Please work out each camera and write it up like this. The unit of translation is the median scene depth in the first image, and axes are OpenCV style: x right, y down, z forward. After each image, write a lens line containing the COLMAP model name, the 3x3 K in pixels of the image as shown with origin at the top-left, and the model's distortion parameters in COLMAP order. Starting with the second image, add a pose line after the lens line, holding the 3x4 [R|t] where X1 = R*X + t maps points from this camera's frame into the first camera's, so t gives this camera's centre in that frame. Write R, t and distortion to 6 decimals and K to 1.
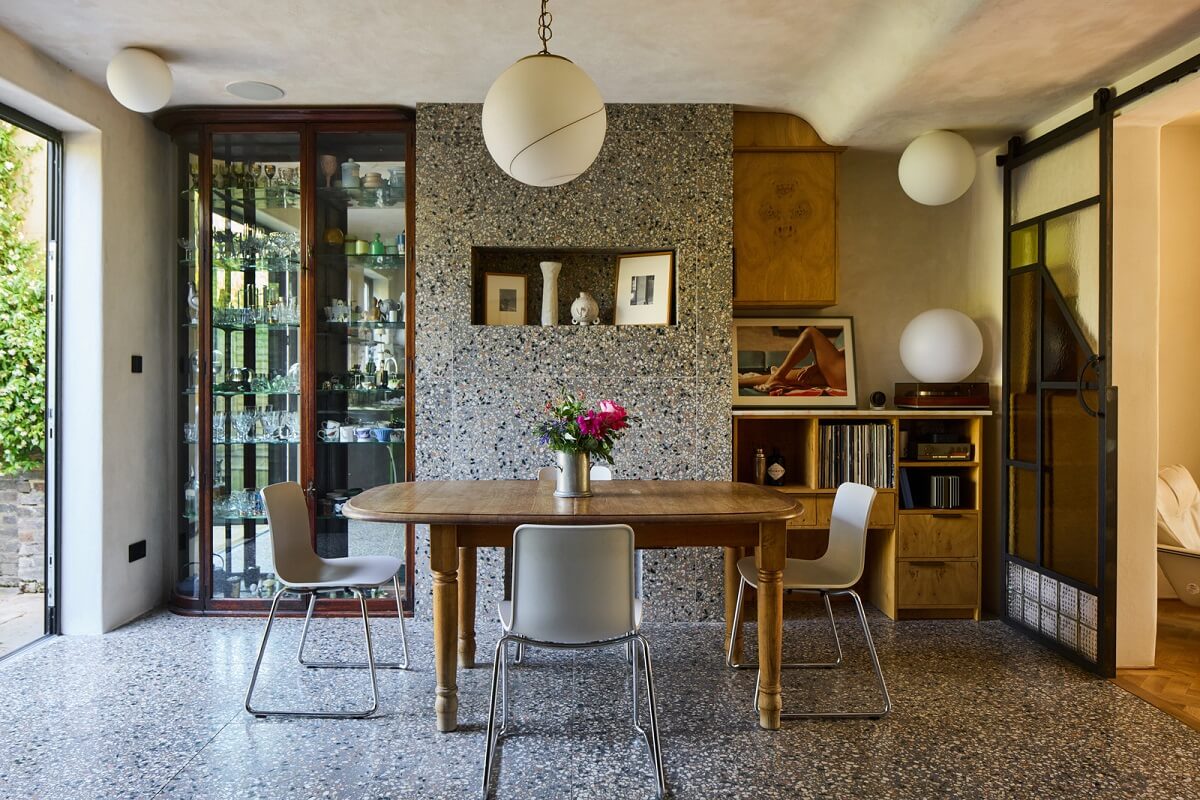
lens RADIAL K [[818.6, 0, 573.0], [0, 818.6, 392.2], [0, 0, 1]] dist [-0.003370, -0.002903]
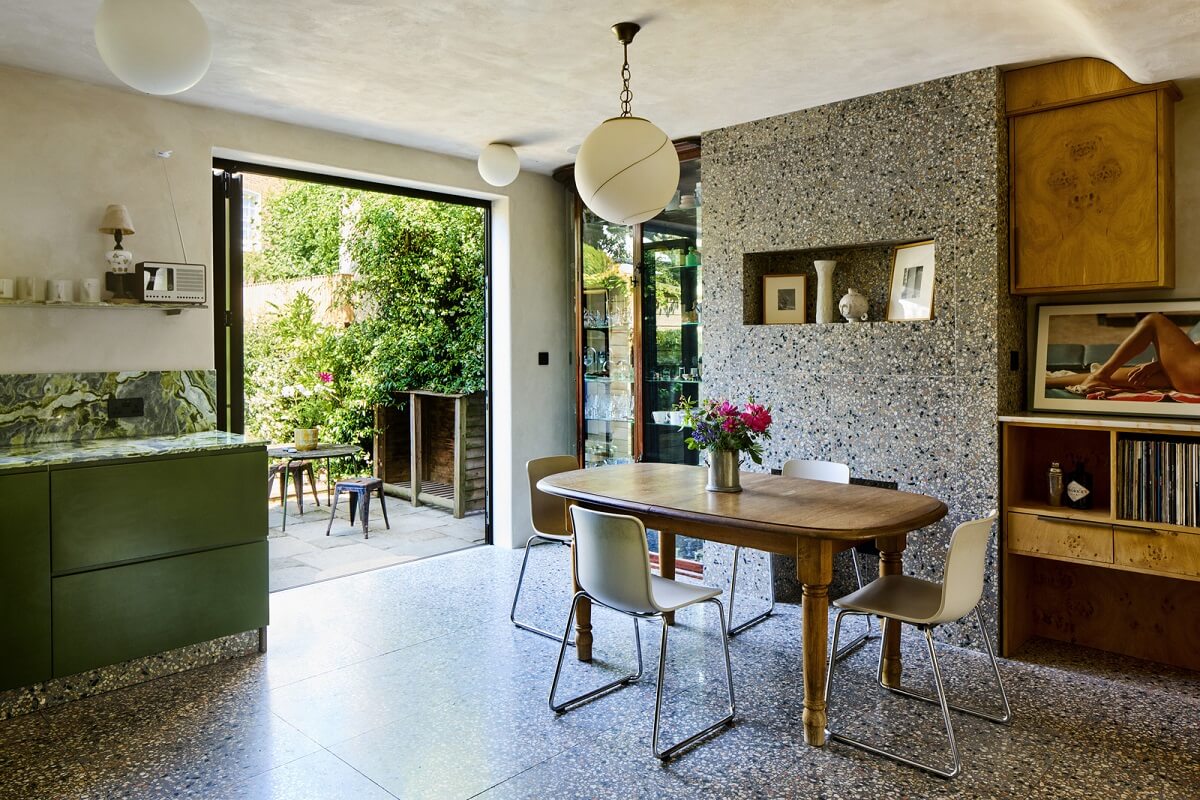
lens RADIAL K [[809.7, 0, 597.8], [0, 809.7, 363.8], [0, 0, 1]] dist [-0.001661, 0.001198]
pose [[0.723451, 0.009754, -0.690307, 0.481594], [-0.005171, 0.999949, 0.008710, -0.038439], [0.690356, -0.002732, 0.723464, 0.077533]]
